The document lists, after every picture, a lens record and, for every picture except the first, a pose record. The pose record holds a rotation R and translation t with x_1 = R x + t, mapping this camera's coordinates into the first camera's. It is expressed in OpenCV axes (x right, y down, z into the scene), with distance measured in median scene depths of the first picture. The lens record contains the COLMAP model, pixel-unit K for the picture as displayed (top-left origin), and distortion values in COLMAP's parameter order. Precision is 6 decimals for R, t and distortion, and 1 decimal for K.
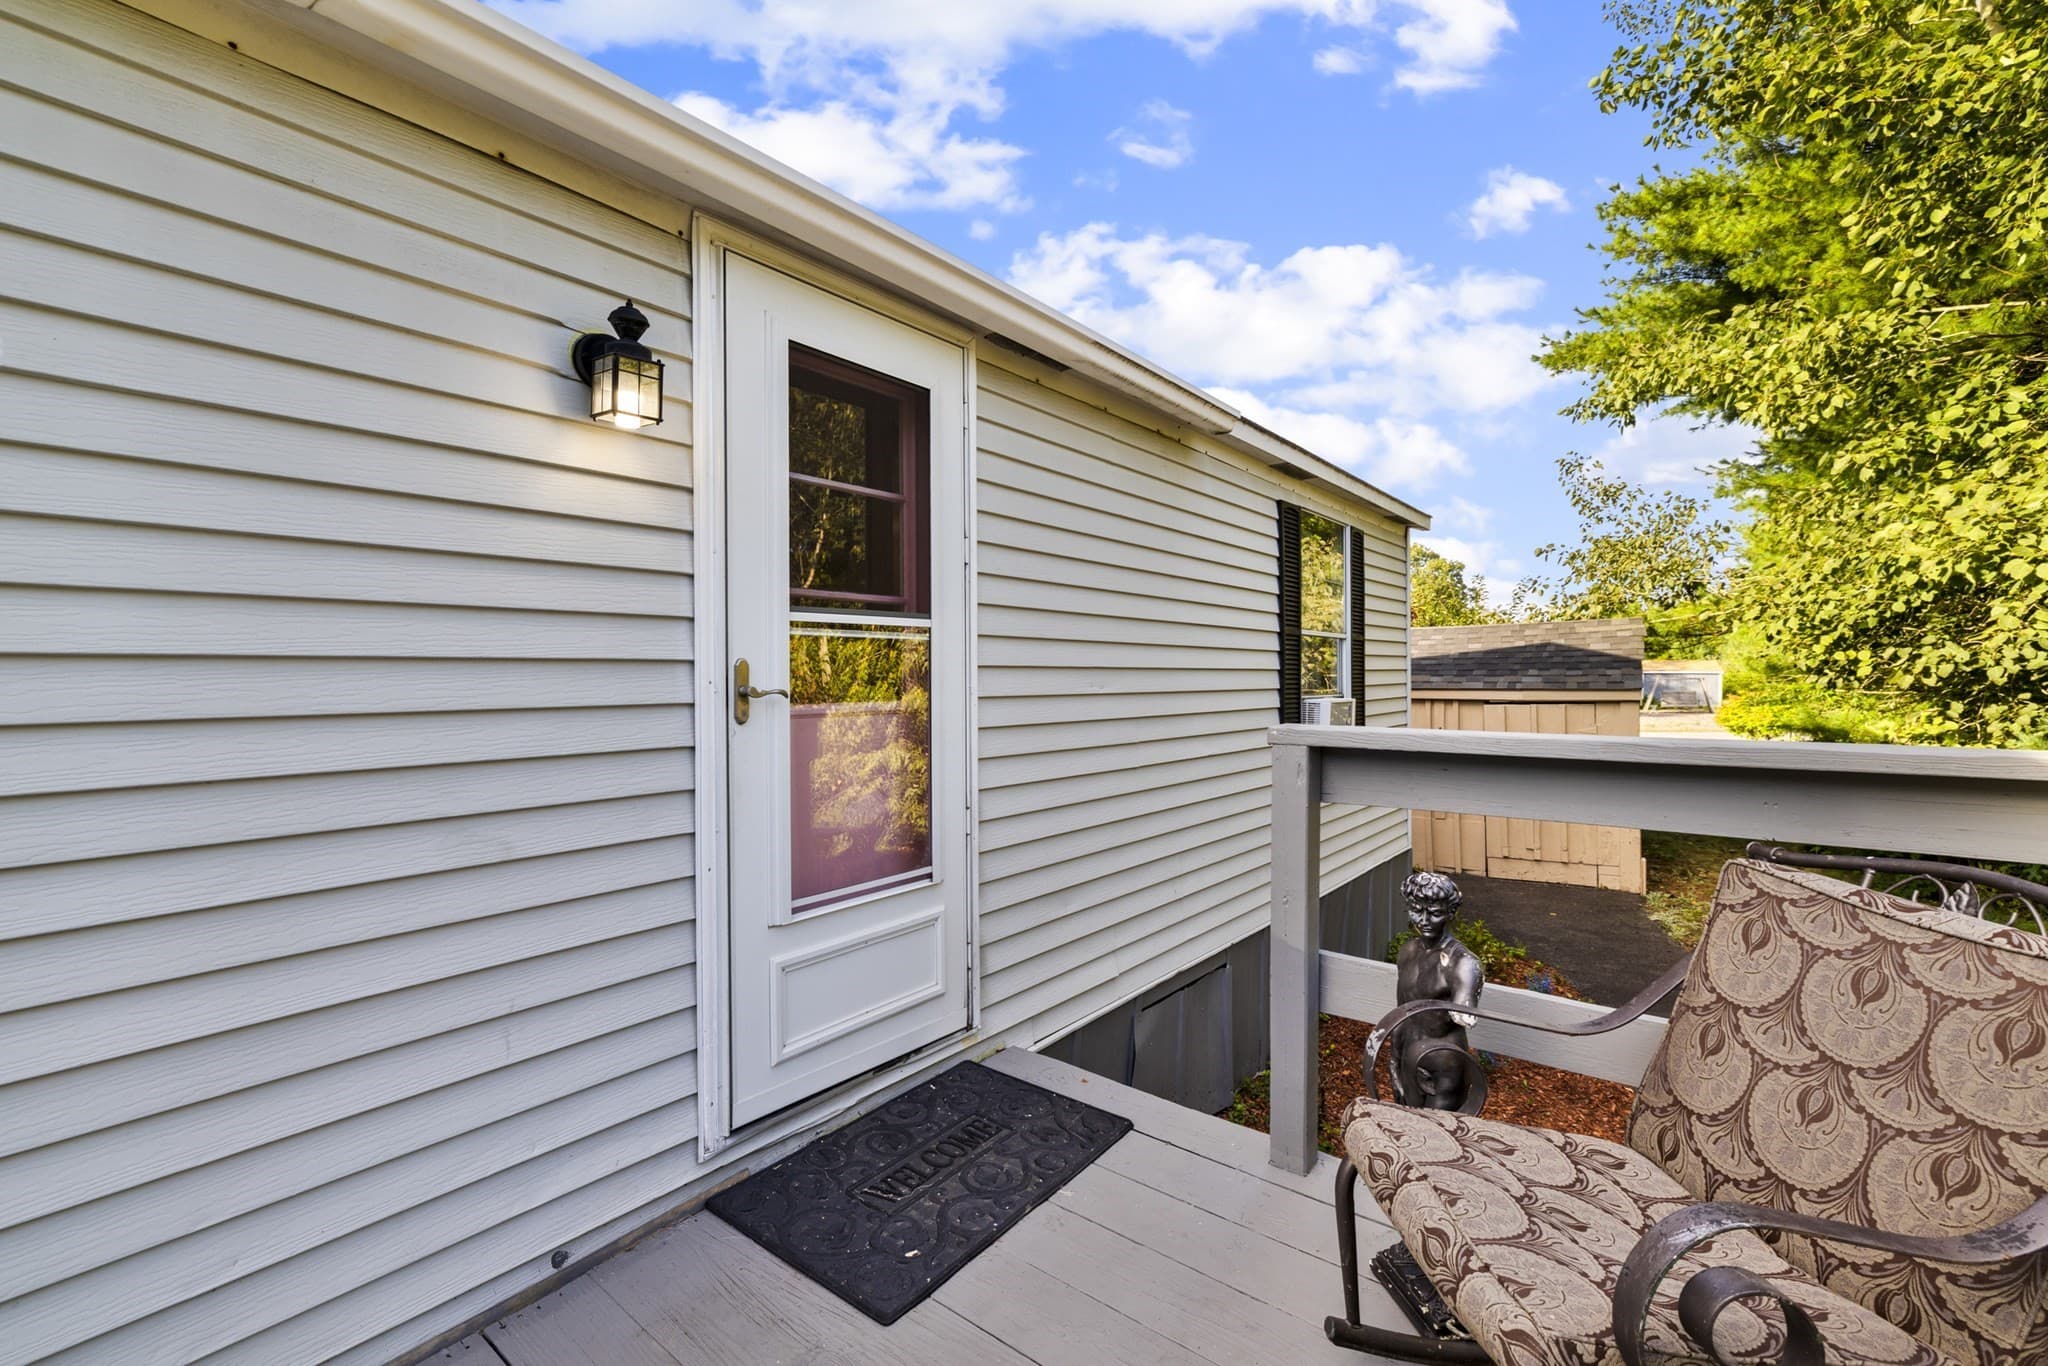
lens RADIAL K [[874.2, 0, 1024.0], [0, 874.2, 683.0], [0, 0, 1]] dist [-0.002438, 0.000704]
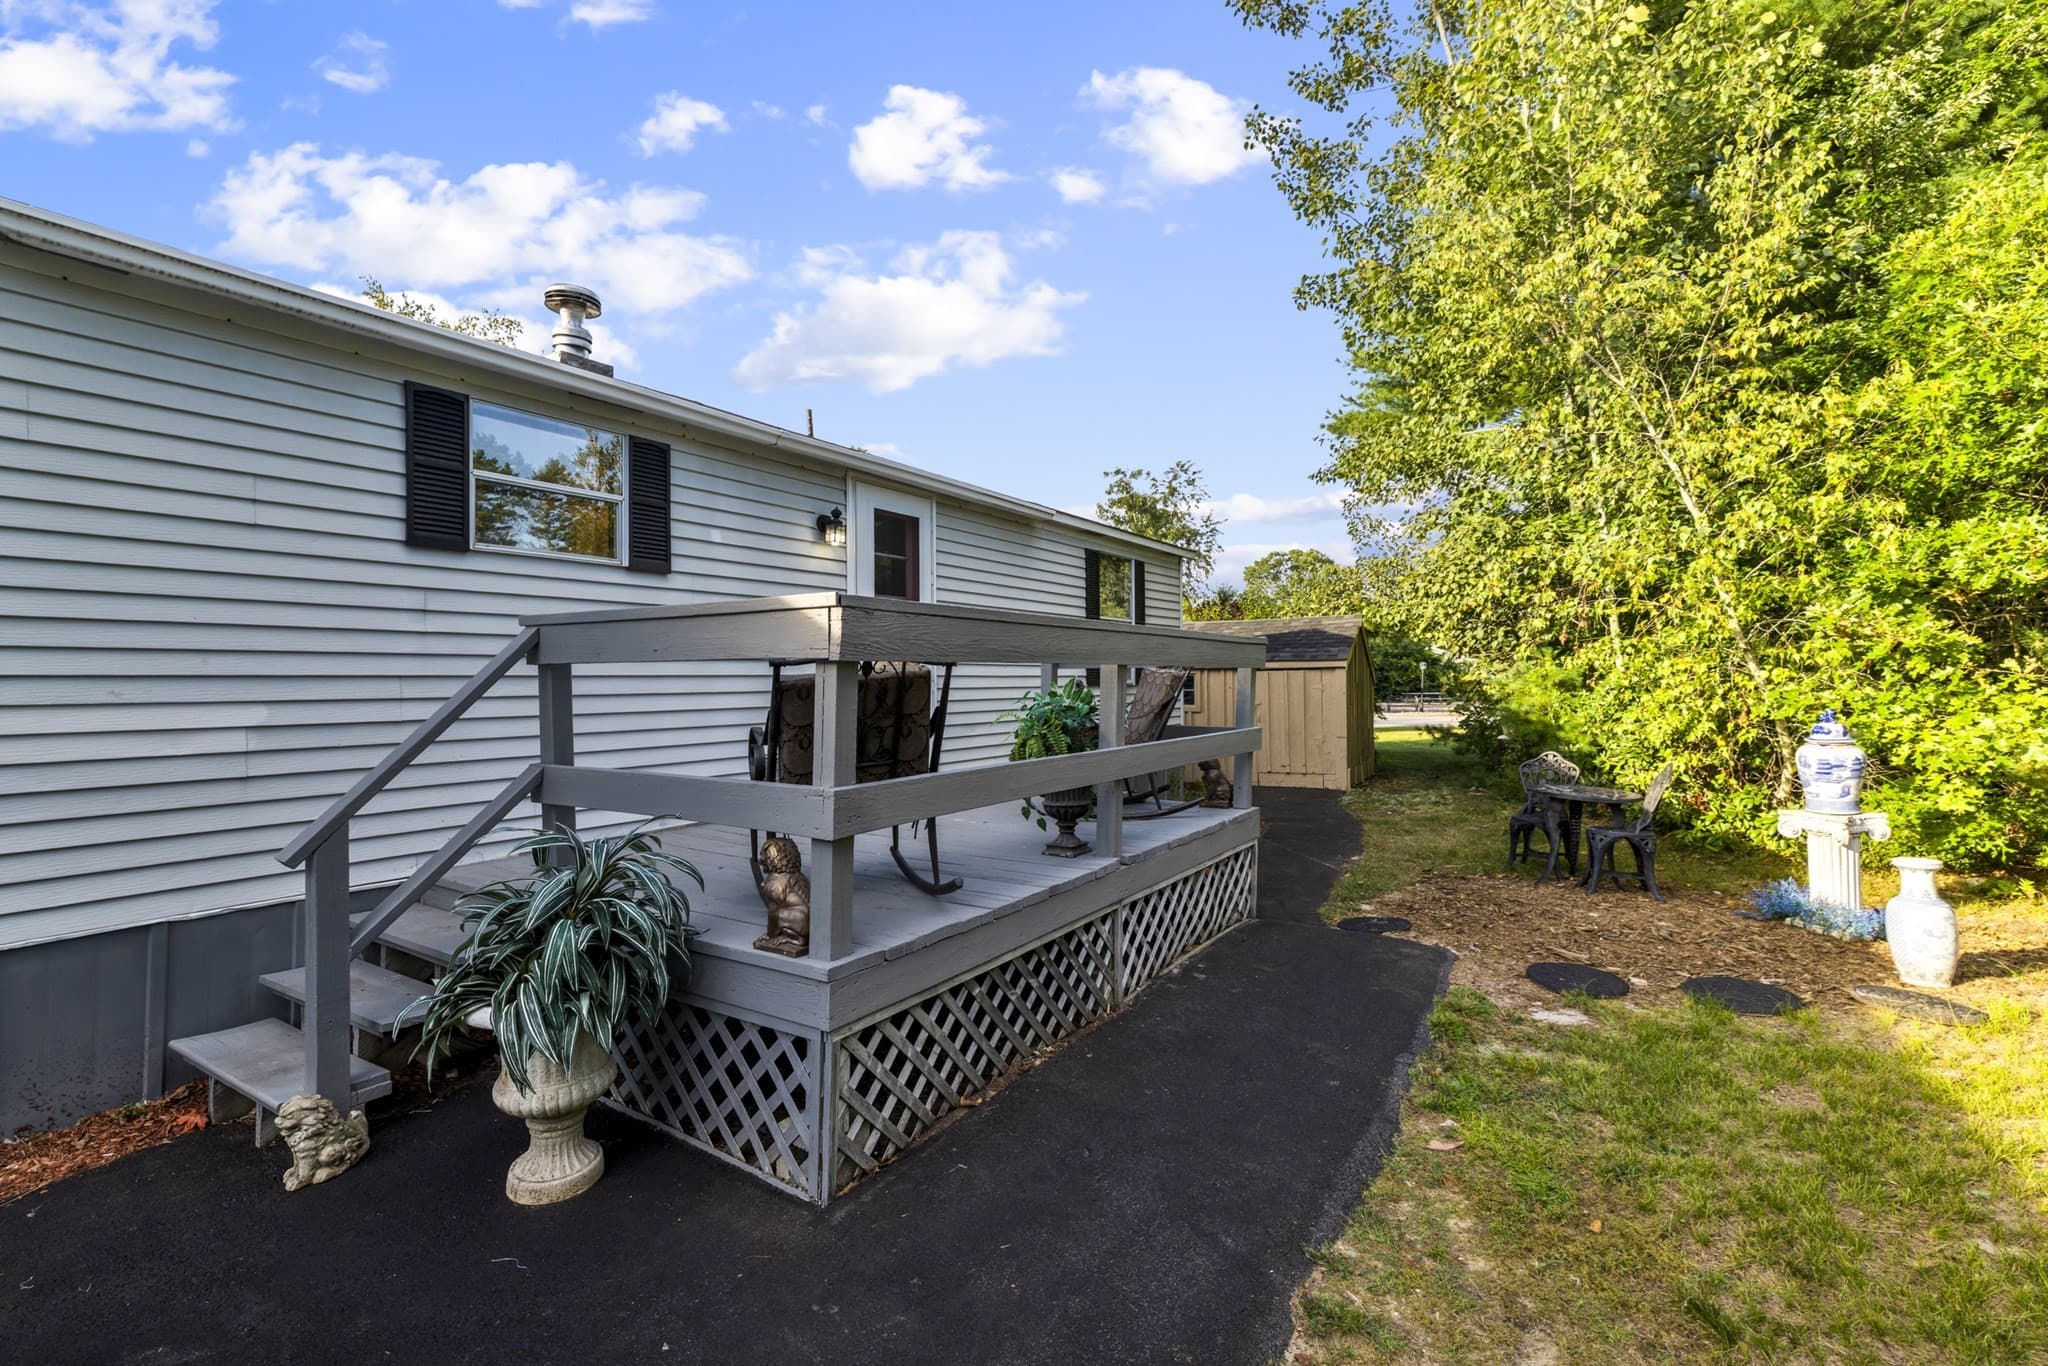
lens RADIAL K [[884.7, 0, 1024.0], [0, 884.7, 683.0], [0, 0, 1]] dist [-0.000645, 0.000143]
pose [[0.995852, -0.000806, 0.090980, -0.015075], [0.000909, 0.999999, -0.001081, 0.064284], [-0.090979, 0.001159, 0.995852, -0.670278]]
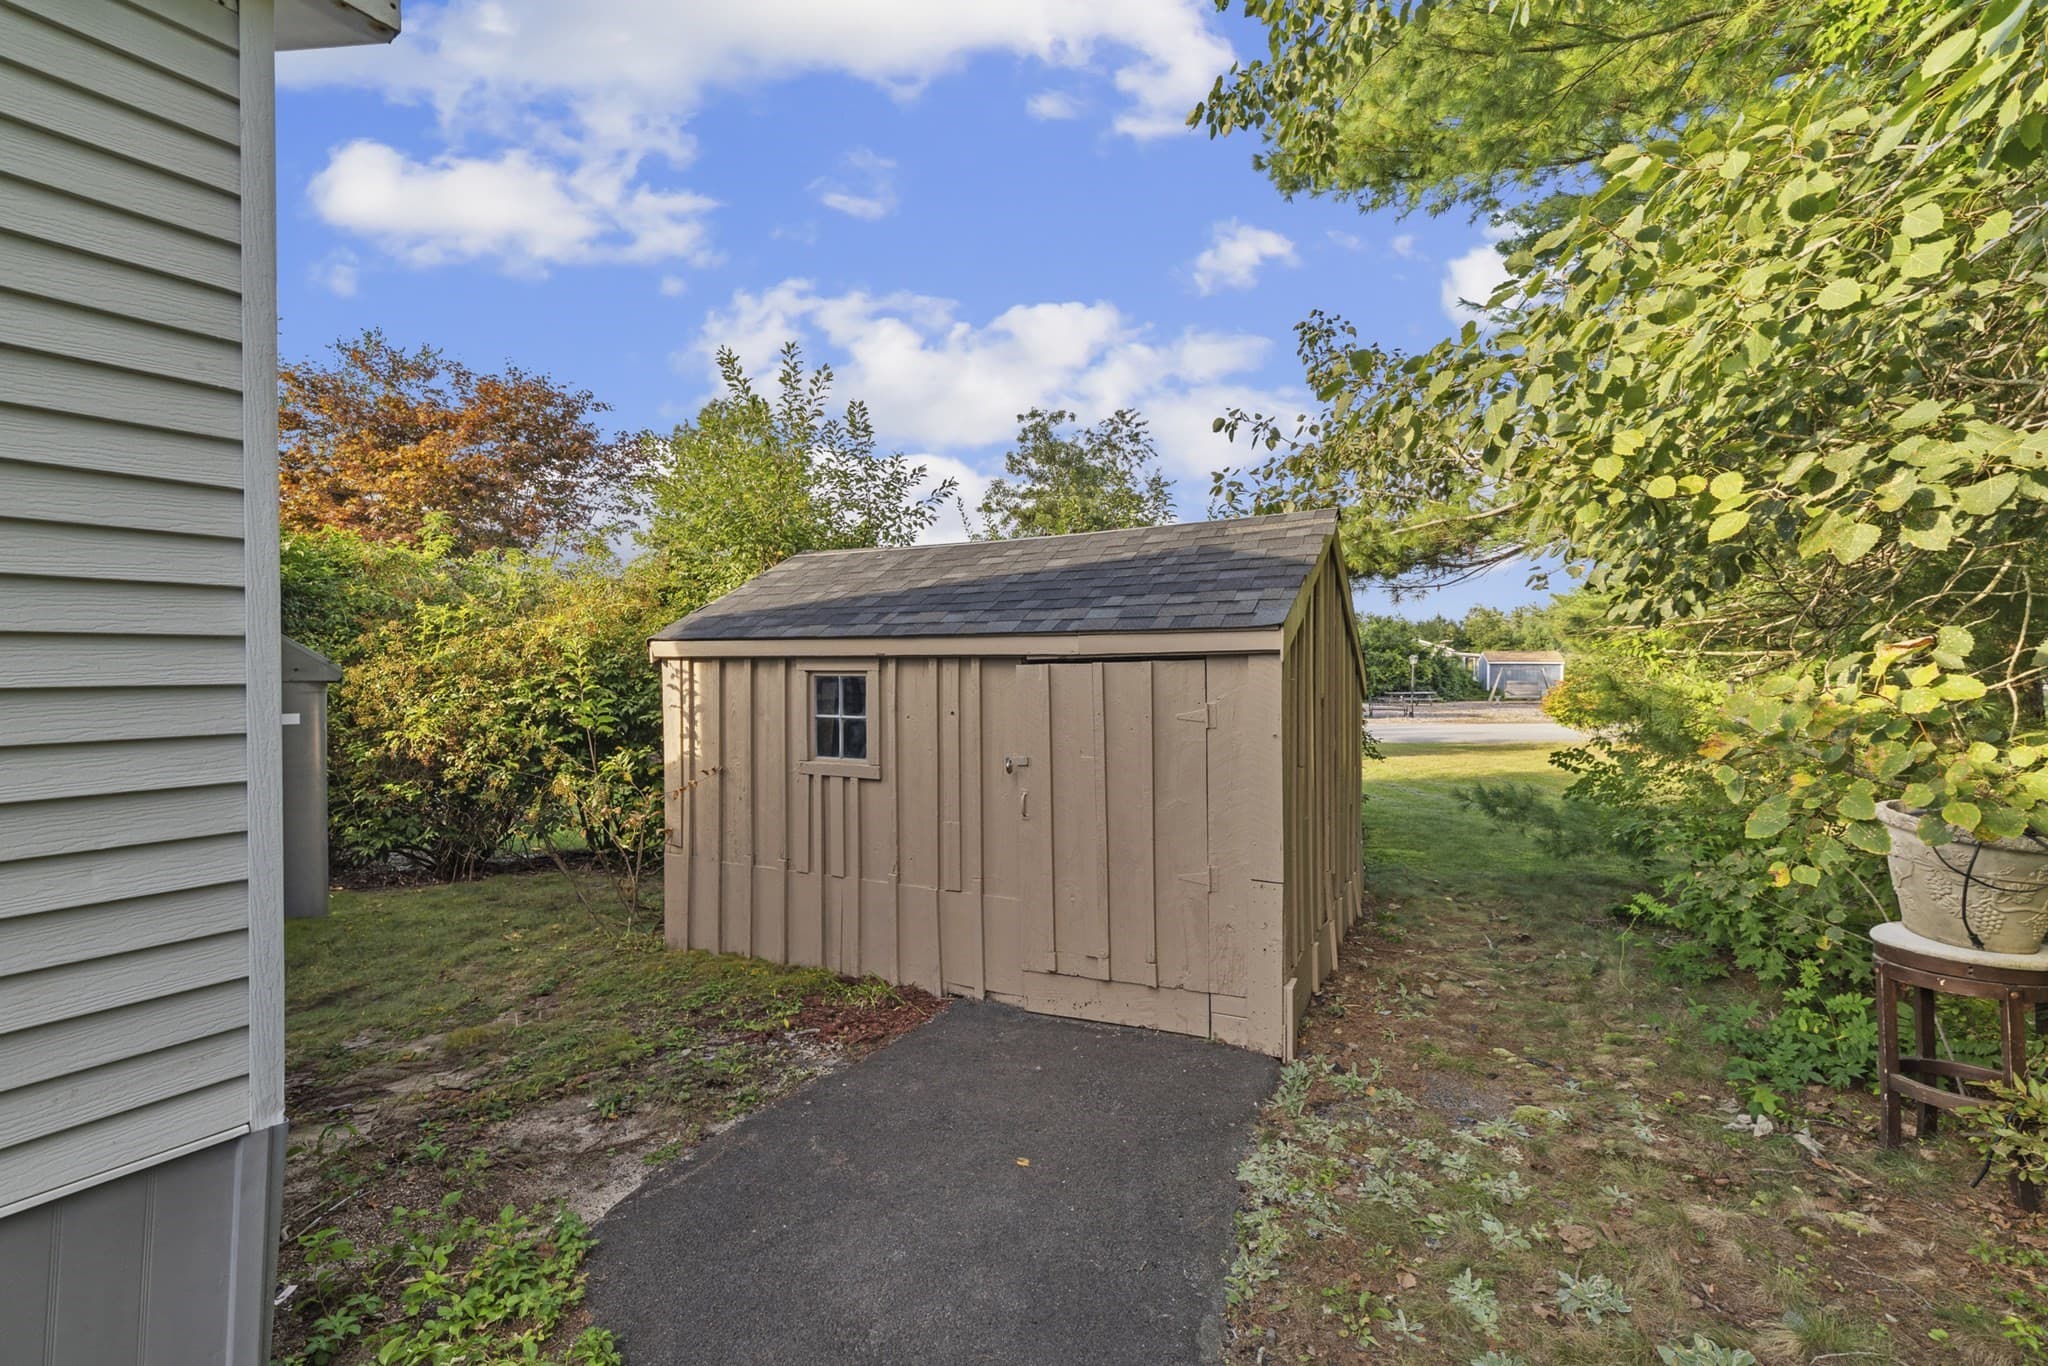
lens RADIAL K [[874.2, 0, 1024.0], [0, 874.2, 683.0], [0, 0, 1]] dist [-0.002438, 0.000704]
pose [[0.993888, 0.001069, 0.110386, 0.659994], [-0.001715, 0.999982, 0.005754, 0.044920], [-0.110378, -0.005908, 0.993872, 0.700052]]
